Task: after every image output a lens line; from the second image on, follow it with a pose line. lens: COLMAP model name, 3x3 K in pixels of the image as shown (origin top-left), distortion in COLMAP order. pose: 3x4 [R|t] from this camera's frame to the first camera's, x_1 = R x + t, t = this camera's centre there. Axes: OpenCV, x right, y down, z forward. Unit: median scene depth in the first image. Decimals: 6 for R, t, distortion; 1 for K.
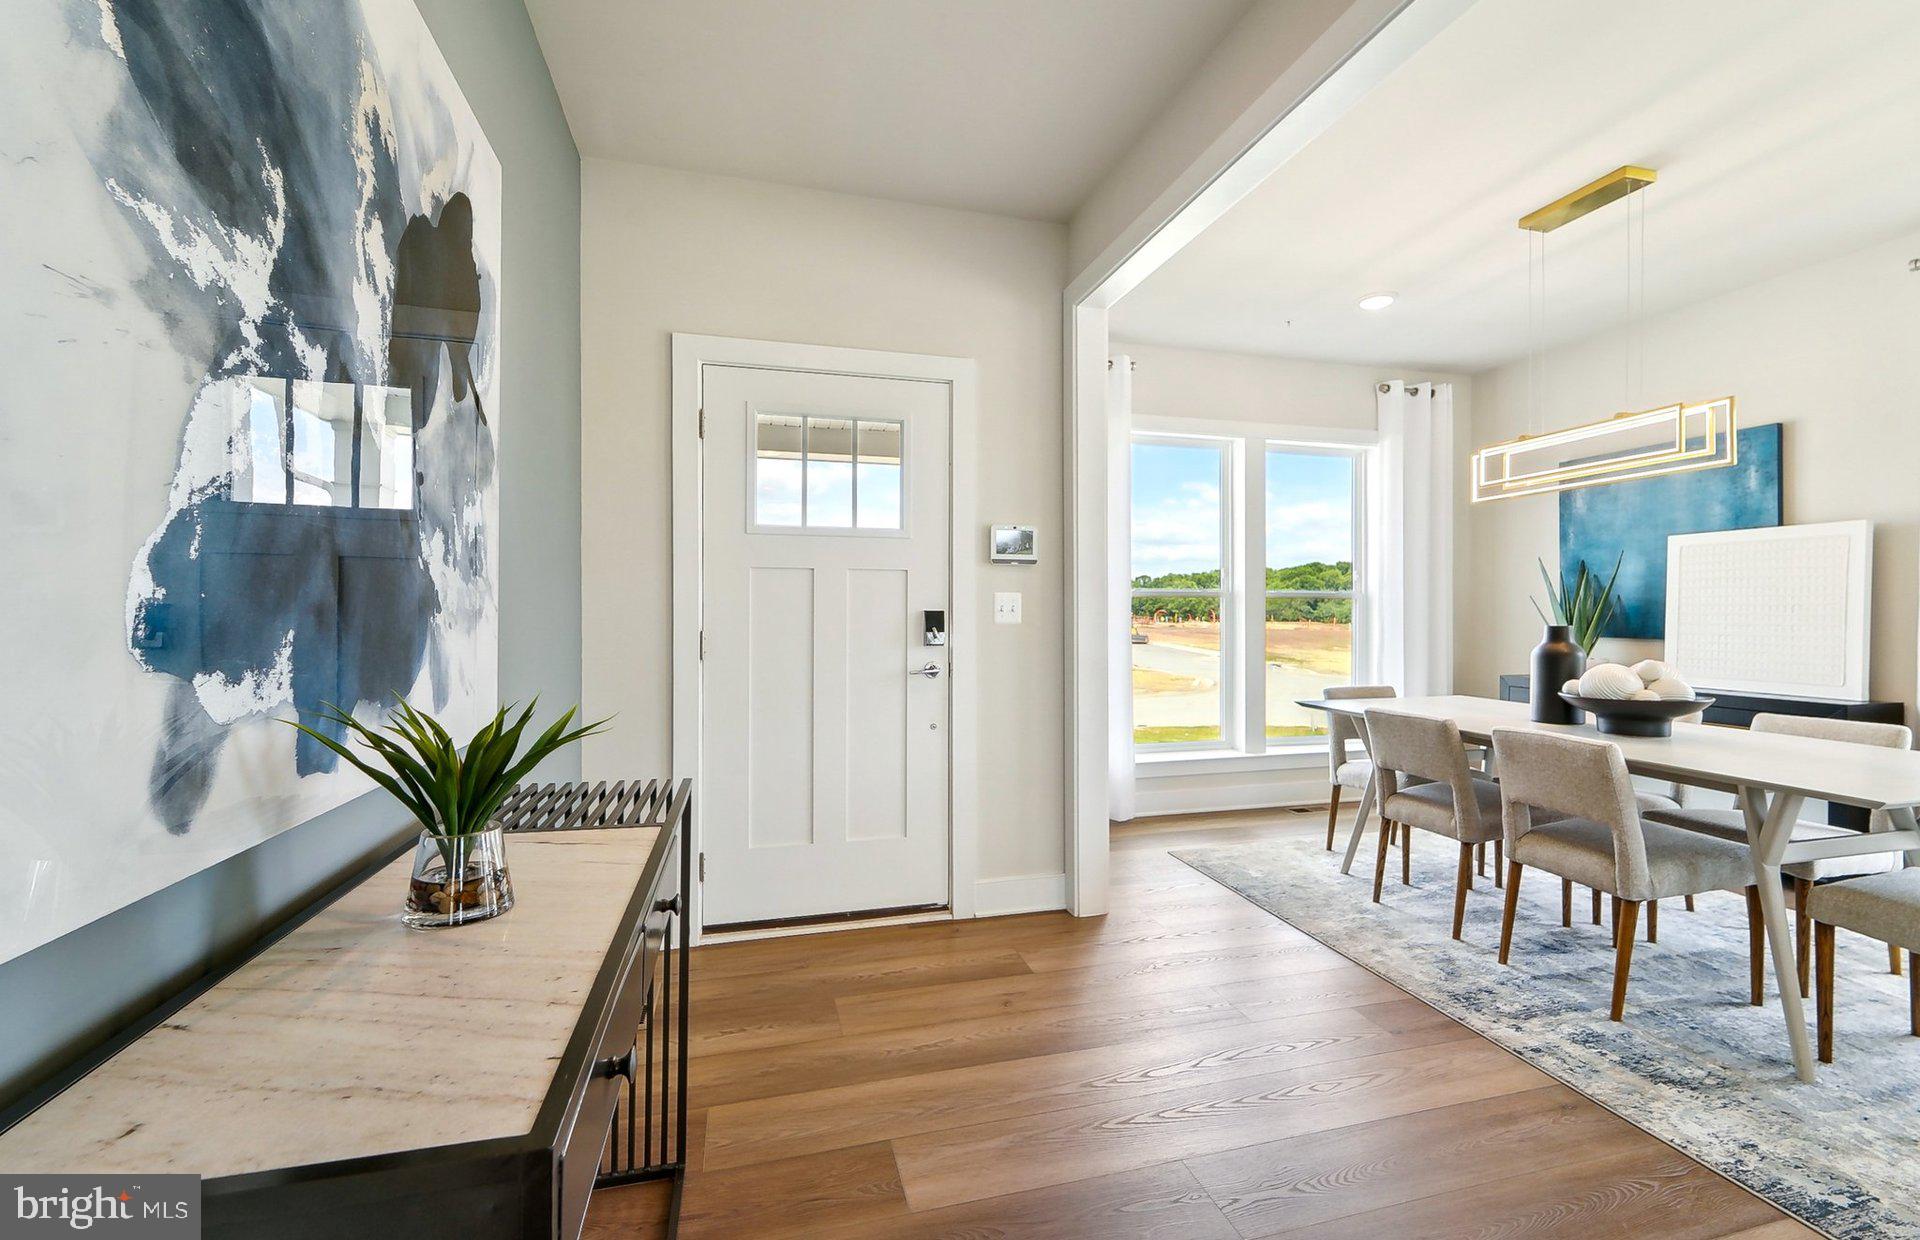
lens RADIAL K [[792.1, 0, 961.2], [0, 792.1, 620.9], [0, 0, 1]] dist [-0.000799, 0.000767]
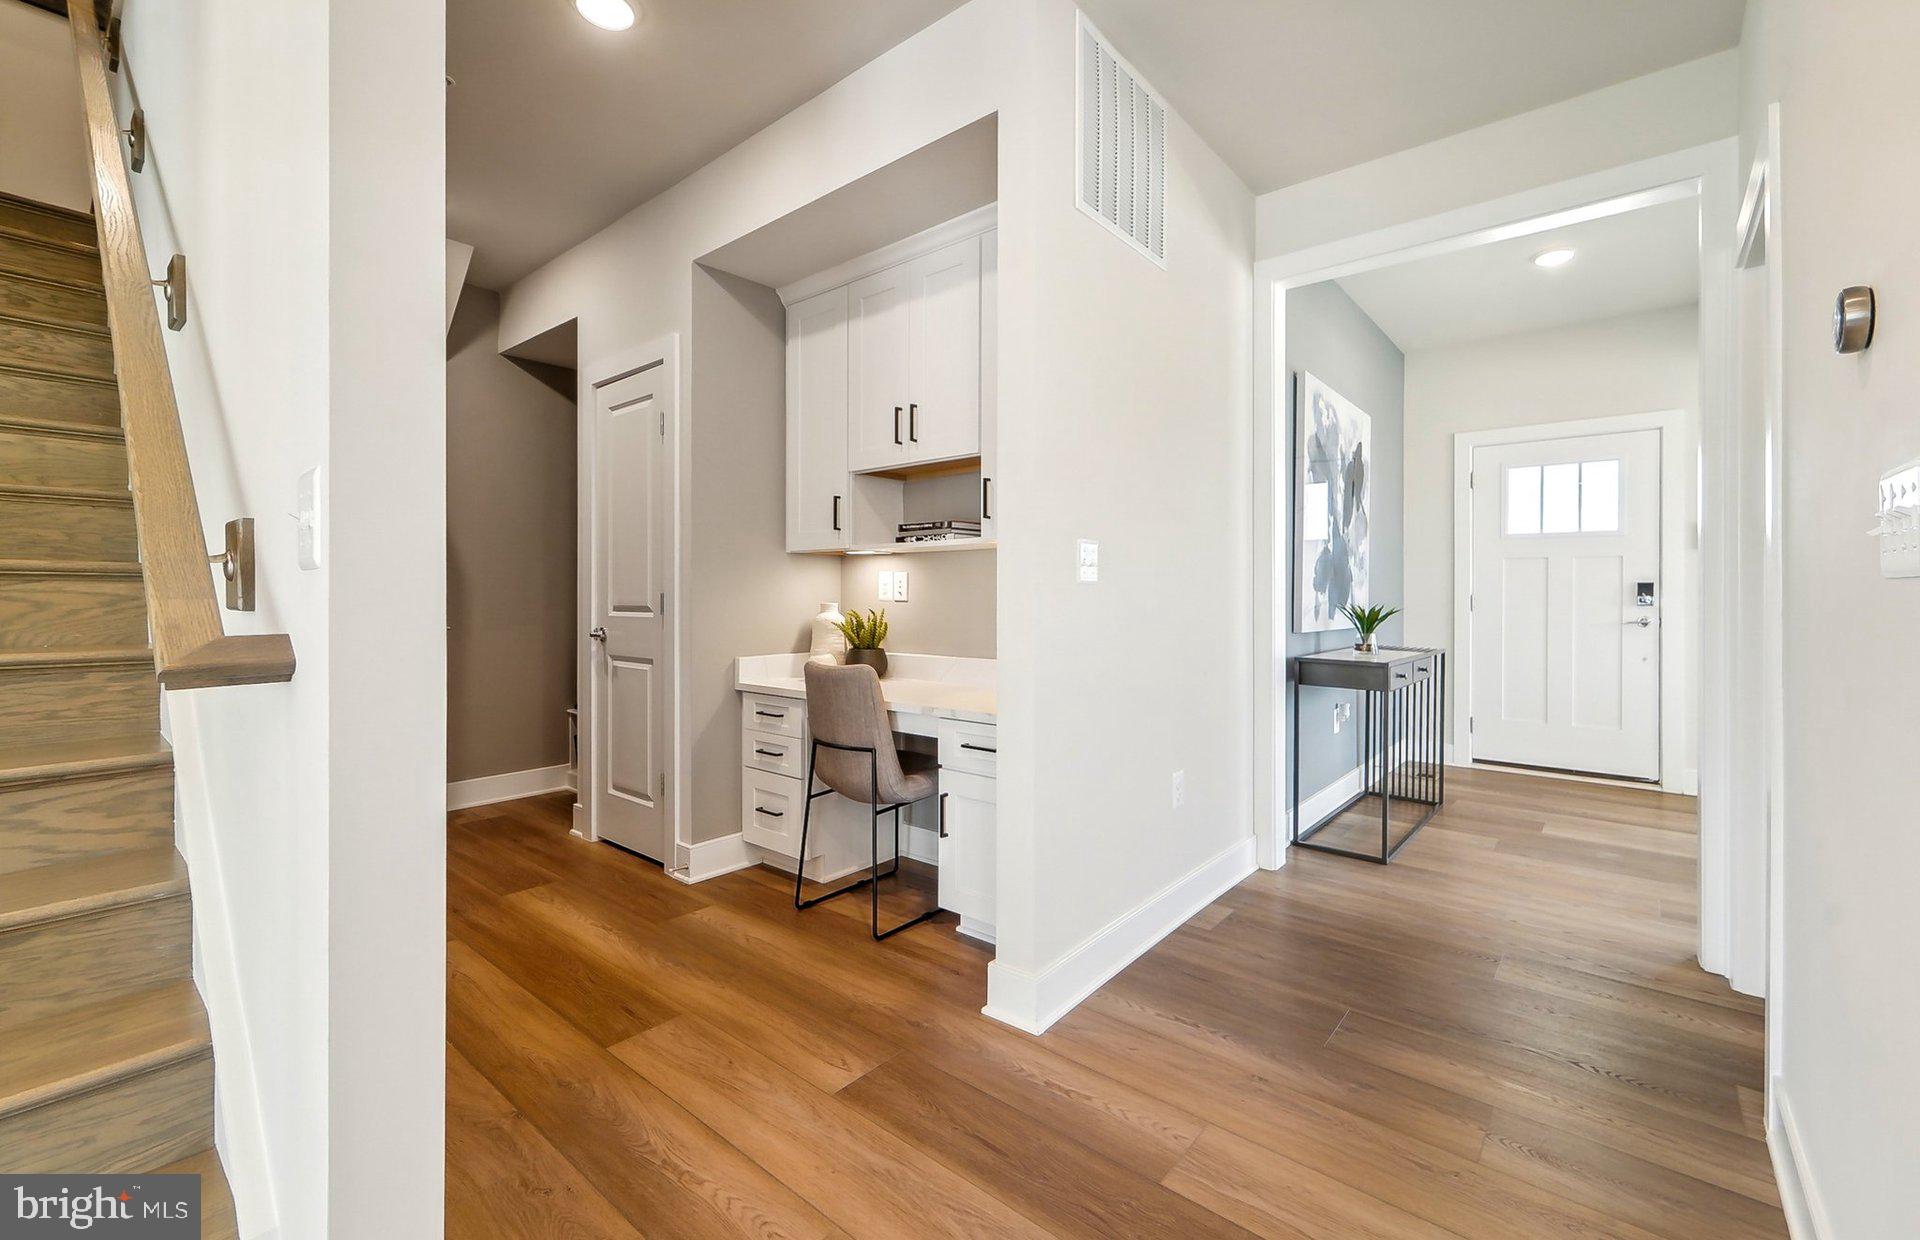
lens RADIAL K [[792.1, 0, 951.8], [0, 792.1, 602.1], [0, 0, 1]] dist [-0.000799, 0.000767]
pose [[0.563259, -0.004451, -0.826269, 0.475371], [-0.009073, 0.999892, -0.011571, 0.055447], [0.826231, 0.014014, 0.563158, -0.951751]]
